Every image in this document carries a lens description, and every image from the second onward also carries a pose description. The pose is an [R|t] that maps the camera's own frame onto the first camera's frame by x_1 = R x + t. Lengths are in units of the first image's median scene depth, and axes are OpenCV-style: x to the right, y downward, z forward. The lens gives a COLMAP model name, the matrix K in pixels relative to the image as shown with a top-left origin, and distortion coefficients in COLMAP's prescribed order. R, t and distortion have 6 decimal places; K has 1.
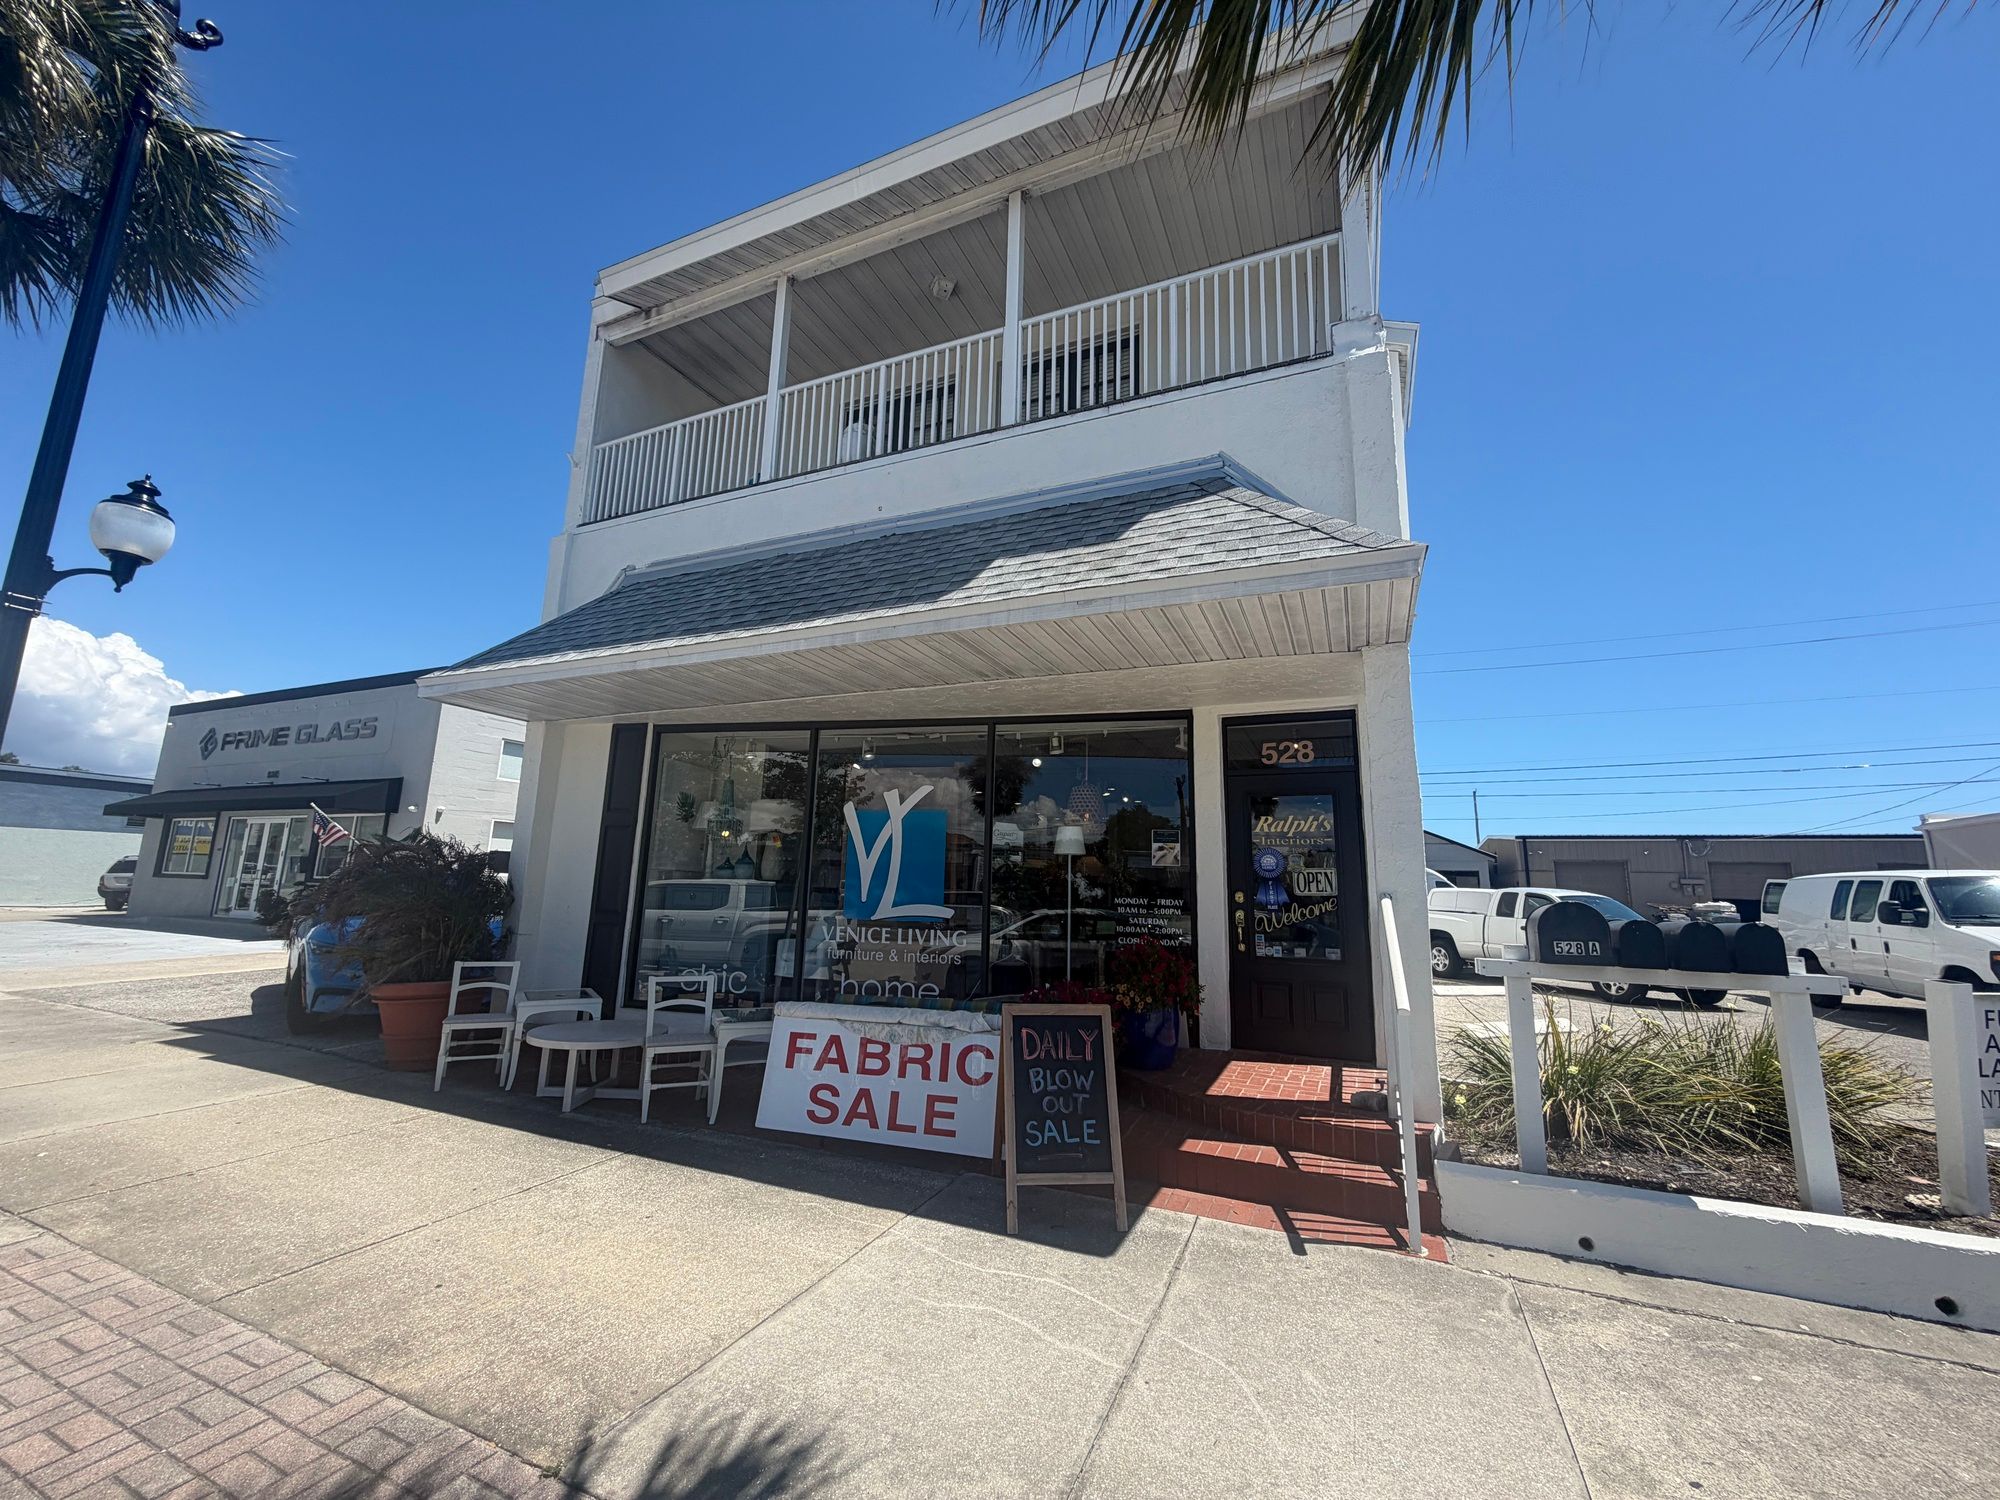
lens RADIAL K [[793.8, 0, 995.1], [0, 793.8, 750.0], [0, 0, 1]] dist [-0.002812, 0.000388]
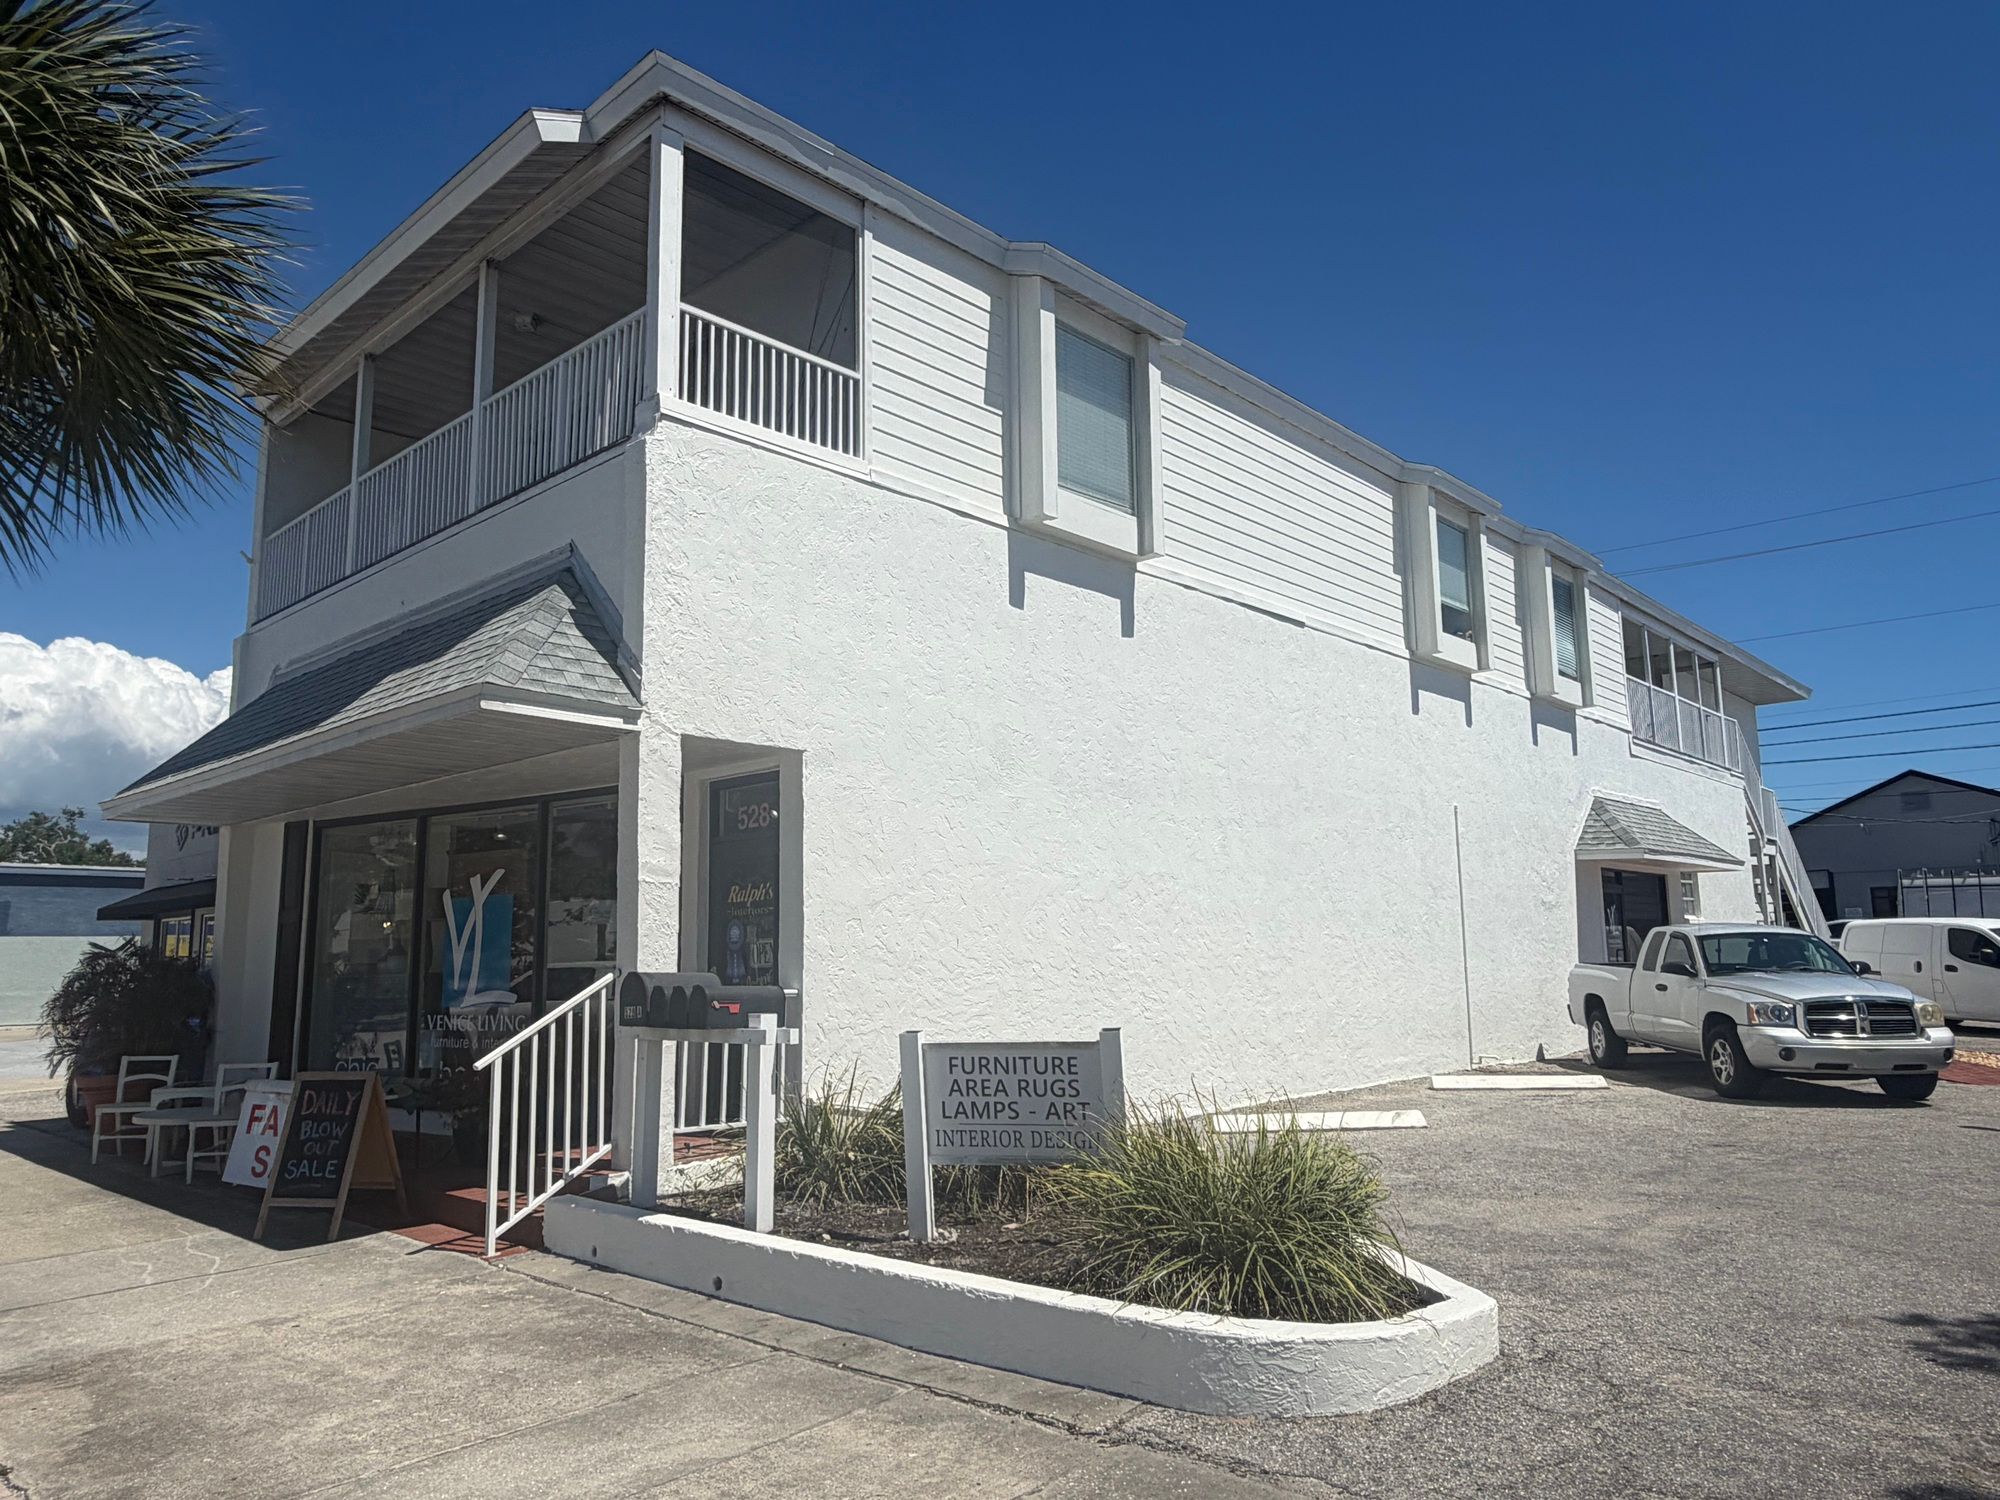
lens RADIAL K [[1341.9, 0, 1017.4], [0, 1341.9, 757.2], [0, 0, 1]] dist [-0.002460, -0.000195]
pose [[0.947912, -0.089996, -0.305555, 1.414366], [0.097976, 0.995130, 0.010847, -0.065314], [0.303090, -0.040219, 0.952113, -0.509746]]
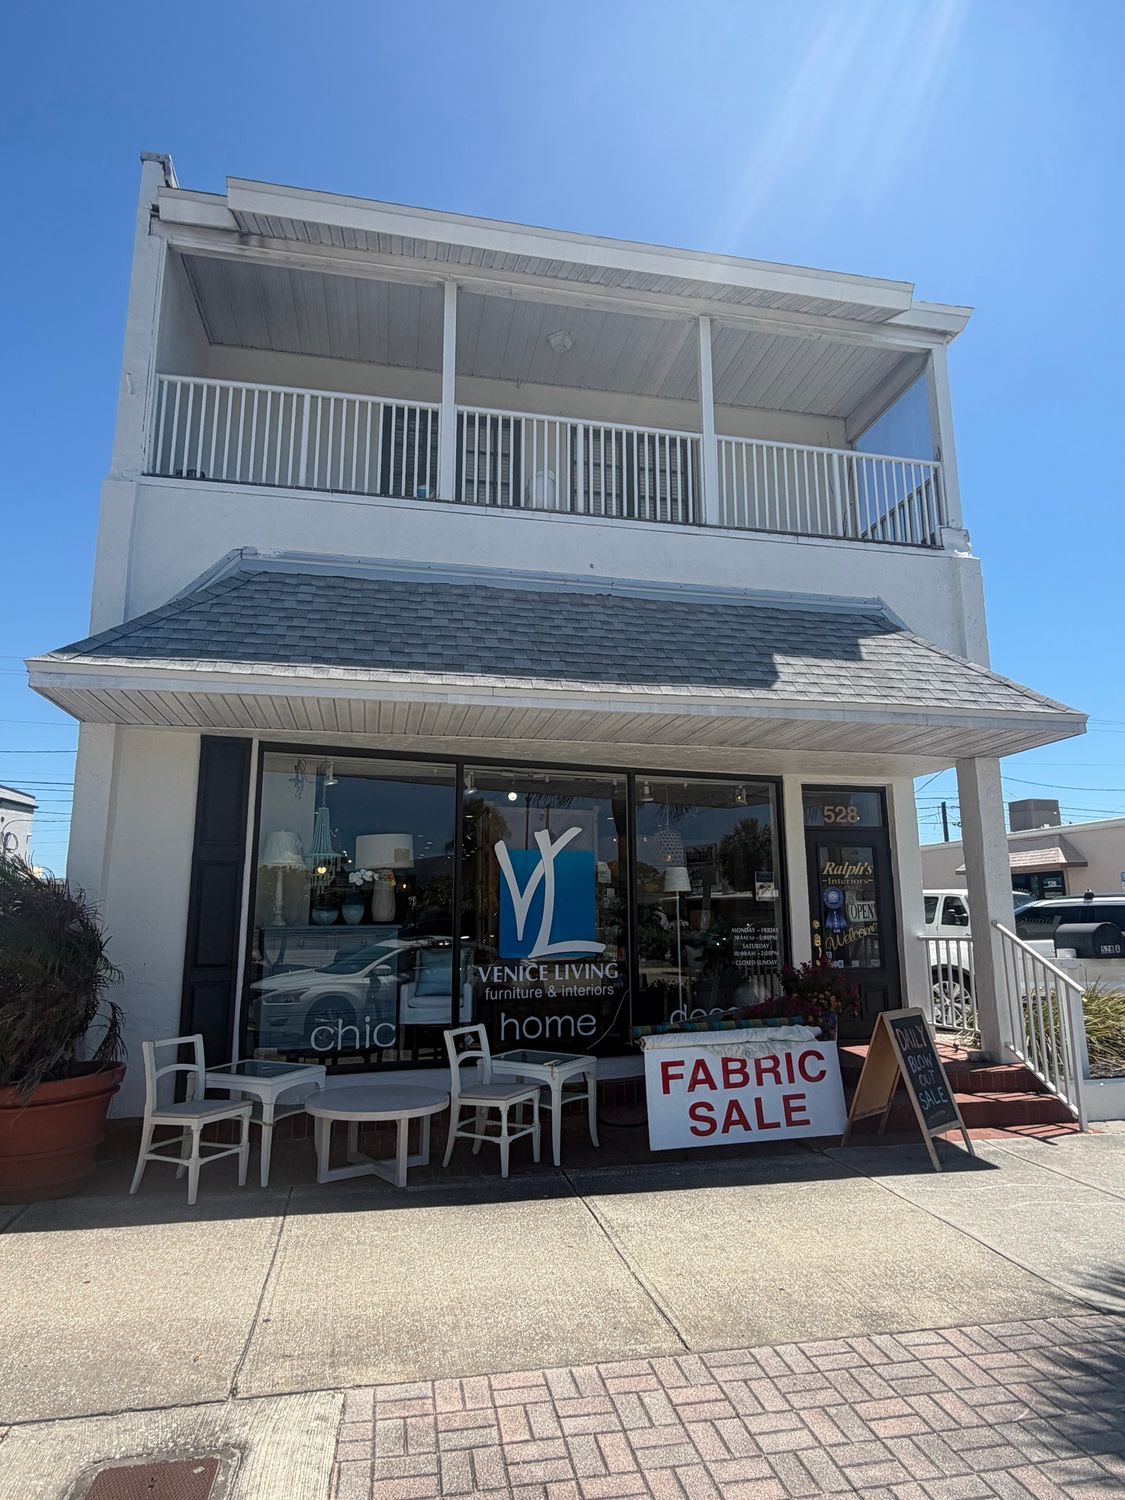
lens RADIAL K [[864.8, 0, 562.1], [0, 864.8, 757.2], [0, 0, 1]] dist [0.001198, -0.001739]
pose [[0.815254, 0.075660, 0.574140, -1.049550], [-0.078214, 0.996730, -0.020289, -0.032414], [-0.573798, -0.028365, 0.818506, 0.097581]]
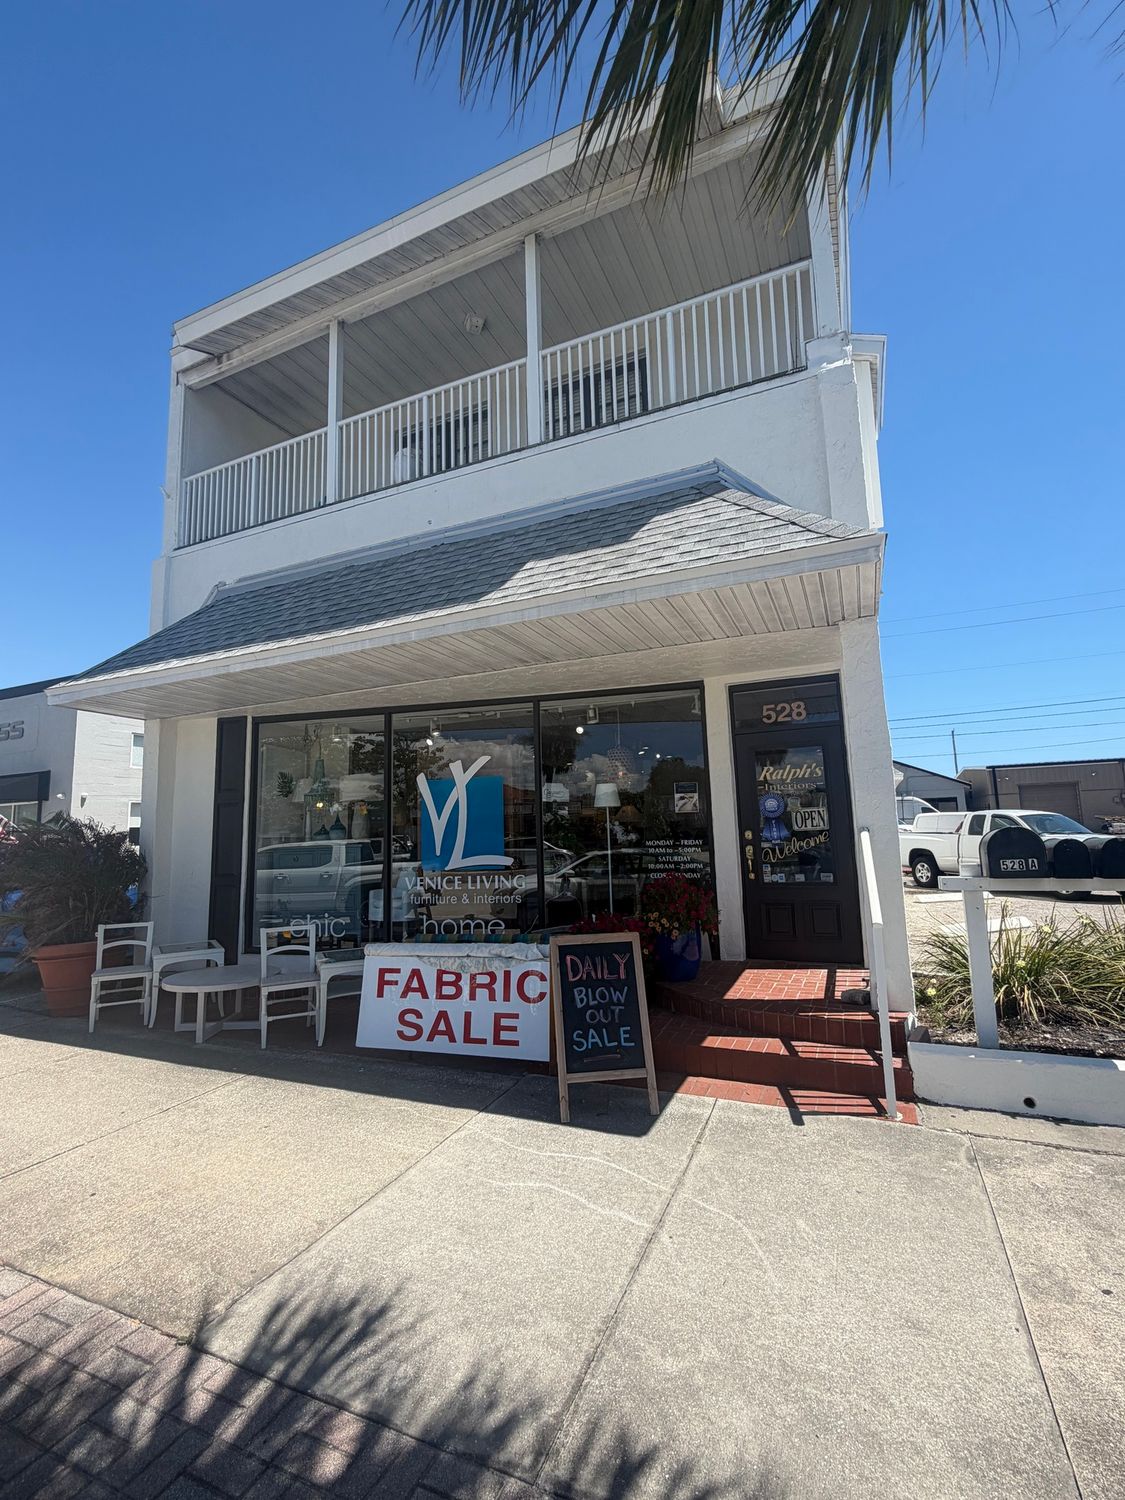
lens RADIAL K [[664.8, 0, 561.6], [0, 664.8, 752.3], [0, 0, 1]] dist [-0.001021, -0.000648]
pose [[0.998430, -0.055167, 0.009712, 0.026469], [0.054586, 0.997135, 0.052364, -0.009130], [-0.012572, -0.051751, 0.998581, 0.004079]]
